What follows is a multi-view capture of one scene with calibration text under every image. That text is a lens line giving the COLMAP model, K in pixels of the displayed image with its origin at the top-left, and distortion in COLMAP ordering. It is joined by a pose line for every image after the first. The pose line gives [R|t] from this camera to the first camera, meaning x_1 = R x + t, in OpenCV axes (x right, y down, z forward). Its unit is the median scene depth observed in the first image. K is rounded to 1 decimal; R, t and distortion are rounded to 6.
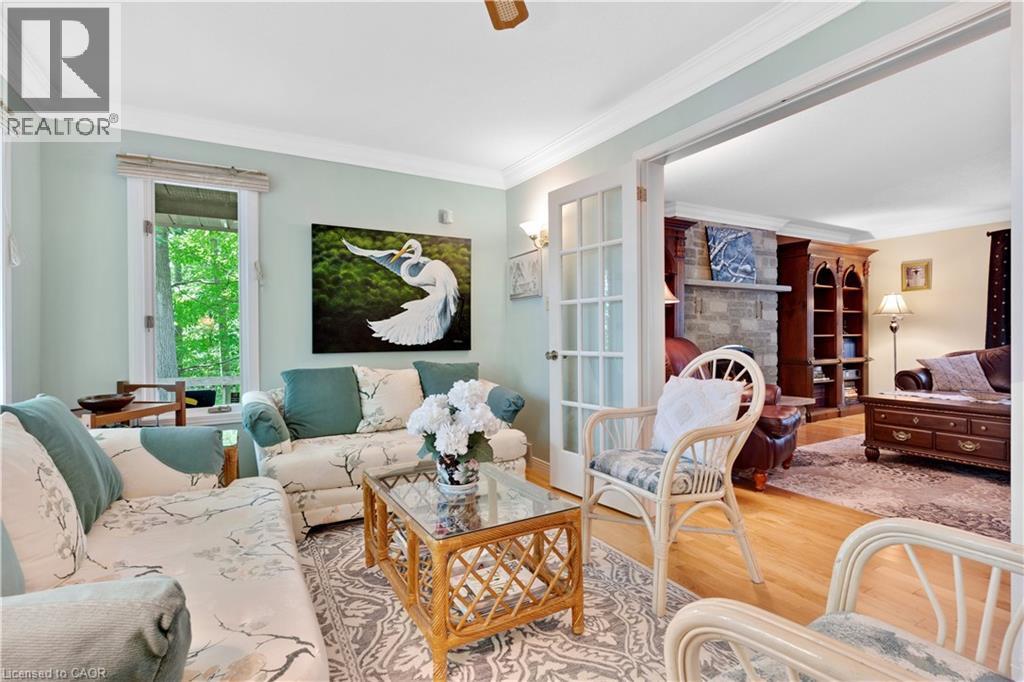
lens RADIAL K [[484.7, 0, 511.7], [0, 484.7, 337.6], [0, 0, 1]] dist [0.002015, 0.000223]
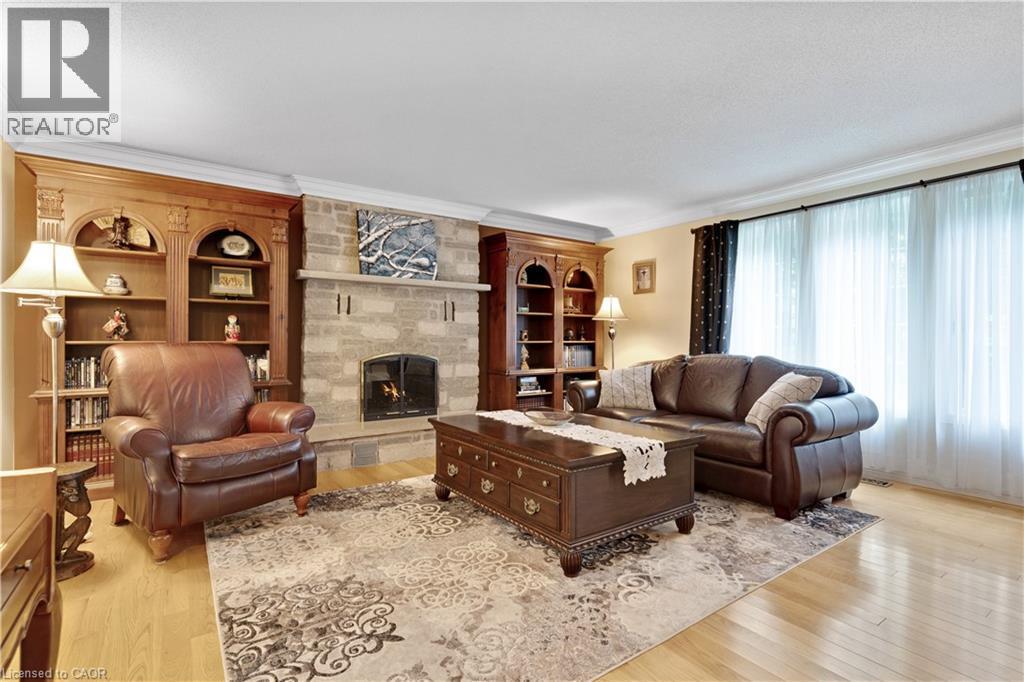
lens RADIAL K [[484.7, 0, 511.7], [0, 484.7, 337.6], [0, 0, 1]] dist [0.002015, 0.000223]
pose [[0.994353, 0.010414, 0.105610, 0.575262], [-0.009455, 0.999909, -0.009577, -0.003751], [-0.105700, 0.008524, 0.994362, 0.146774]]
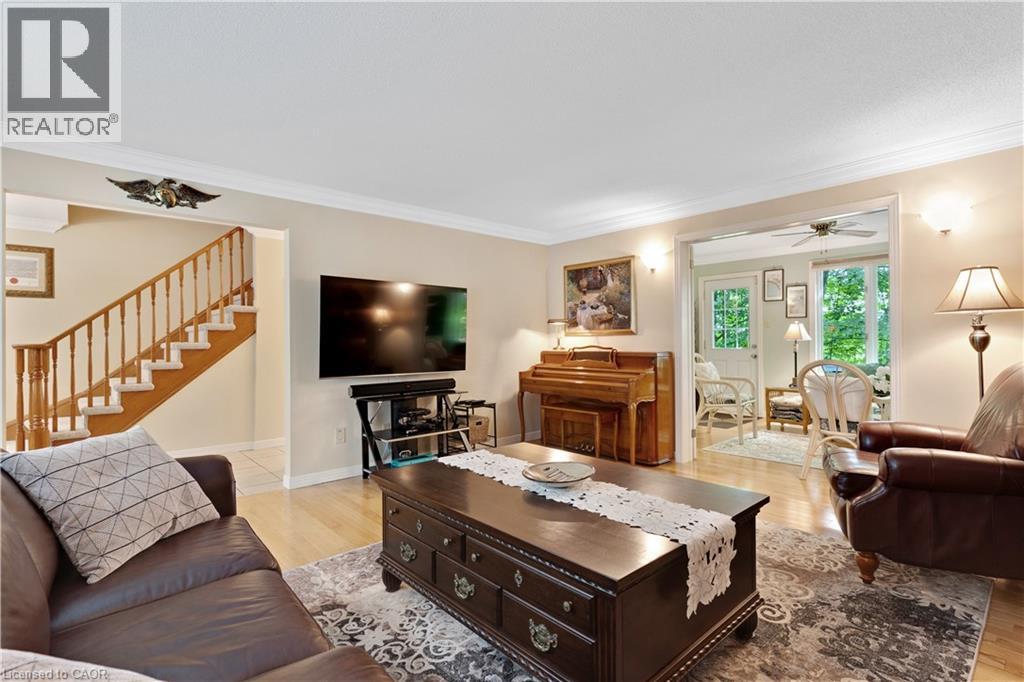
lens RADIAL K [[484.7, 0, 511.7], [0, 484.7, 337.6], [0, 0, 1]] dist [0.002015, 0.000223]
pose [[-0.974999, 0.010410, -0.221964, 0.794101], [0.009925, 0.999945, 0.003298, -0.025715], [0.221986, 0.001012, -0.975049, 1.050583]]
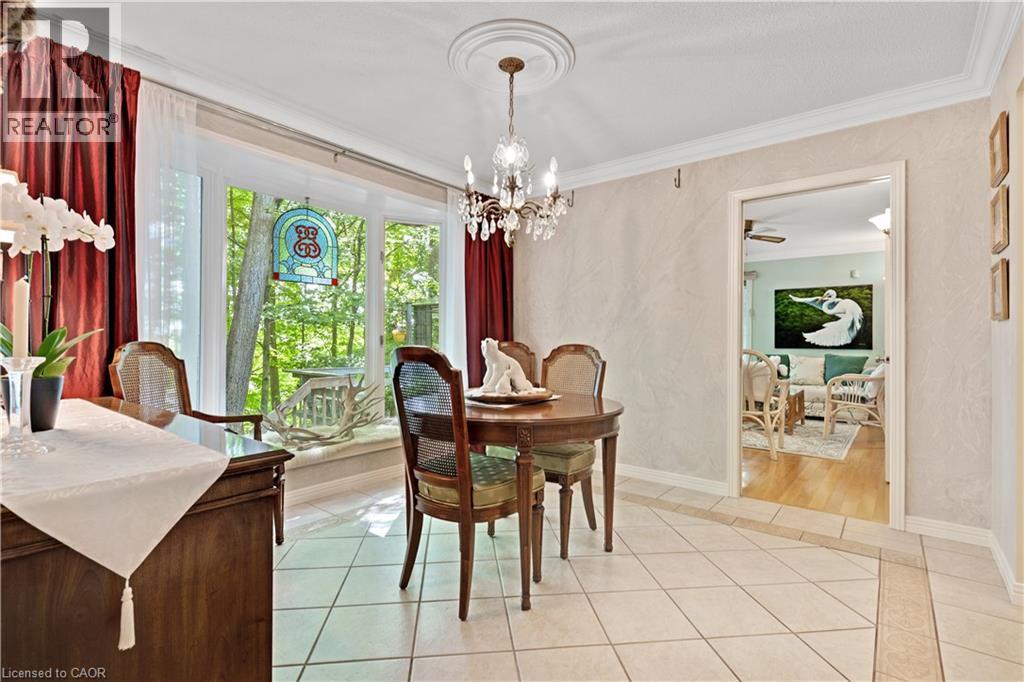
lens RADIAL K [[484.7, 0, 511.7], [0, 484.7, 337.6], [0, 0, 1]] dist [0.002015, 0.000223]
pose [[0.383570, 0.003951, -0.923504, 0.822131], [-0.010135, 0.999949, 0.000069, -0.003091], [0.923456, 0.009333, 0.383590, -0.670258]]
